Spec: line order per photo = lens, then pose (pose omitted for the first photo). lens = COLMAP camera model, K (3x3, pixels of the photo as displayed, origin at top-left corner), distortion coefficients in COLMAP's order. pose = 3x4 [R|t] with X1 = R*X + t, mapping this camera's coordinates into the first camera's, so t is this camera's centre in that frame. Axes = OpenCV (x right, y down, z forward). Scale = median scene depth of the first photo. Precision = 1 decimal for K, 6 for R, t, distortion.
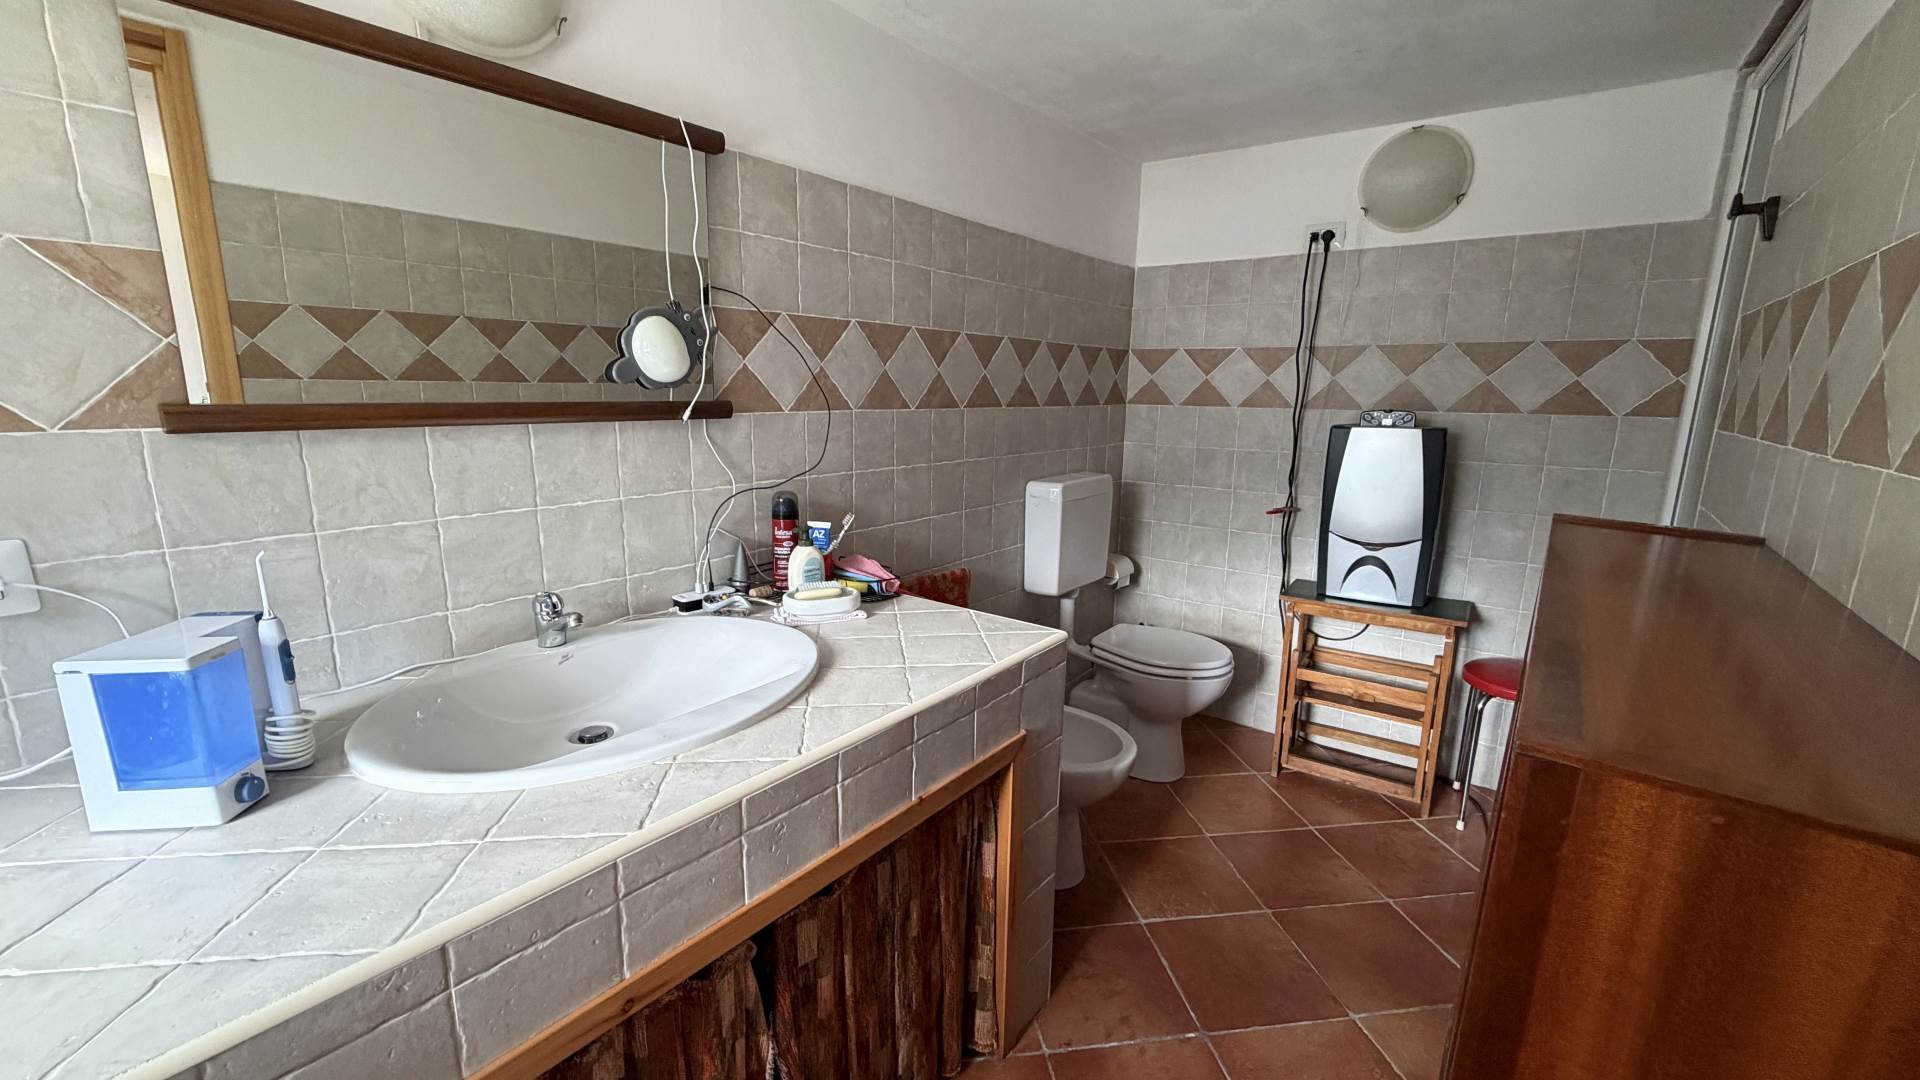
lens RADIAL K [[761.9, 0, 960.3], [0, 761.9, 542.3], [0, 0, 1]] dist [-0.001543, 0.000958]
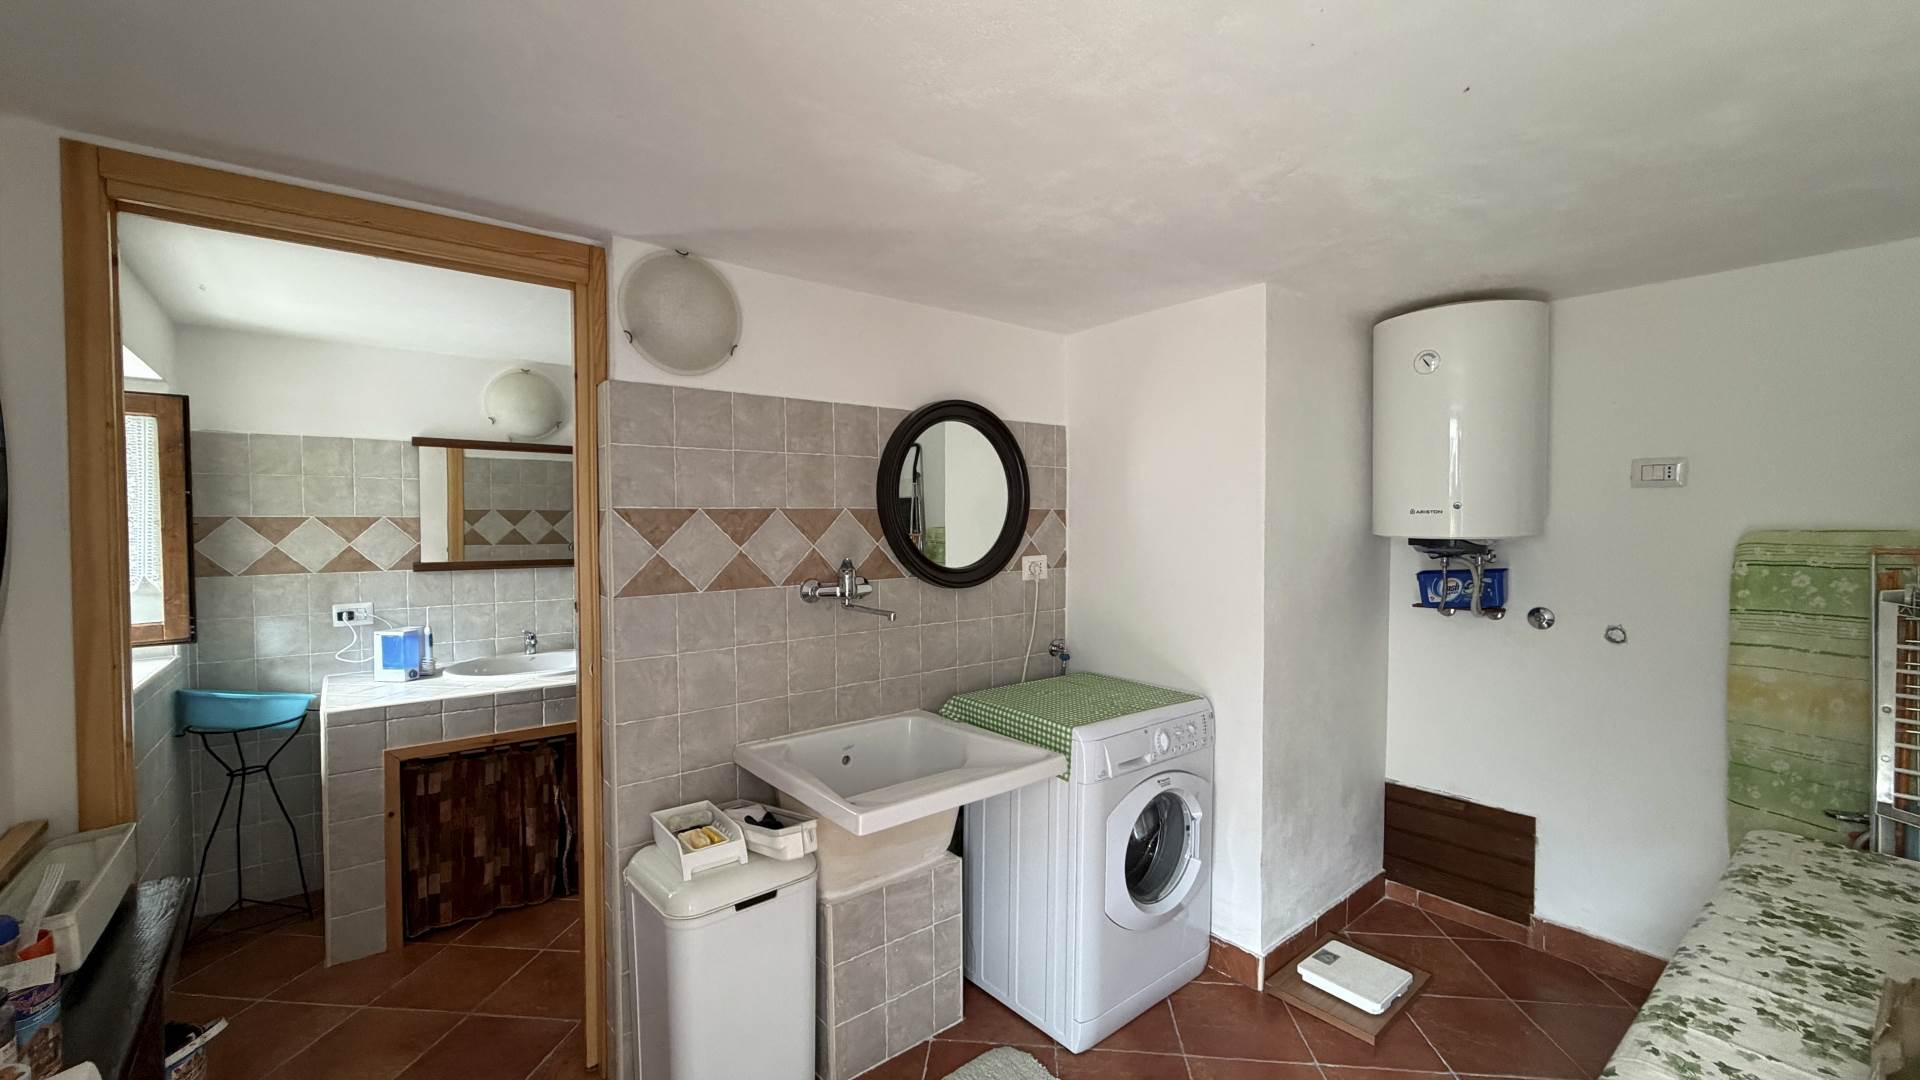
lens RADIAL K [[761.9, 0, 960.7], [0, 761.9, 544.3], [0, 0, 1]] dist [-0.001543, 0.000958]
pose [[0.974542, -0.006874, -0.224099, 0.768676], [-0.033500, 0.983845, -0.175860, 0.092454], [0.221687, 0.178890, 0.958568, -0.633386]]
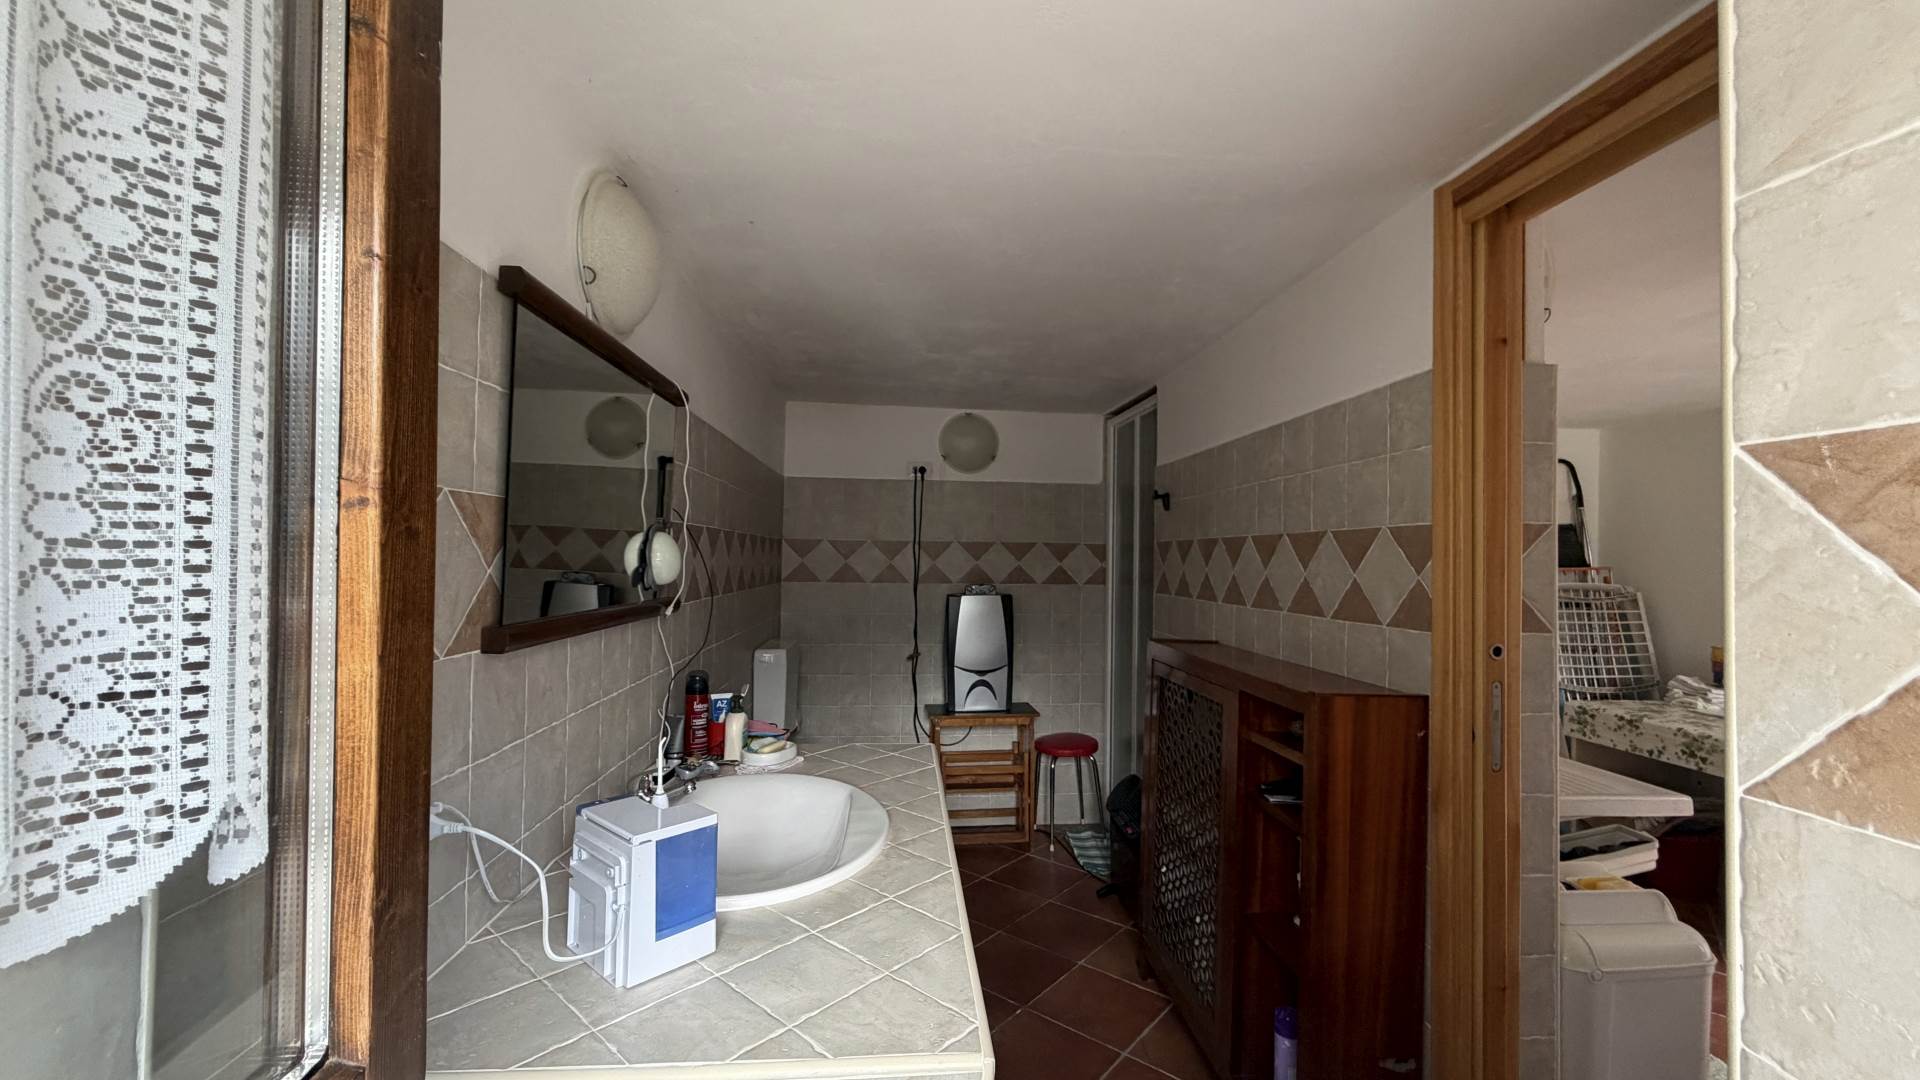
lens RADIAL K [[761.9, 0, 959.5], [0, 761.9, 542.2], [0, 0, 1]] dist [-0.001543, 0.000958]
pose [[0.737205, 0.011489, 0.675571, -0.511299], [0.130312, 0.978666, -0.158843, -0.014780], [-0.662984, 0.205135, 0.719981, -0.111977]]
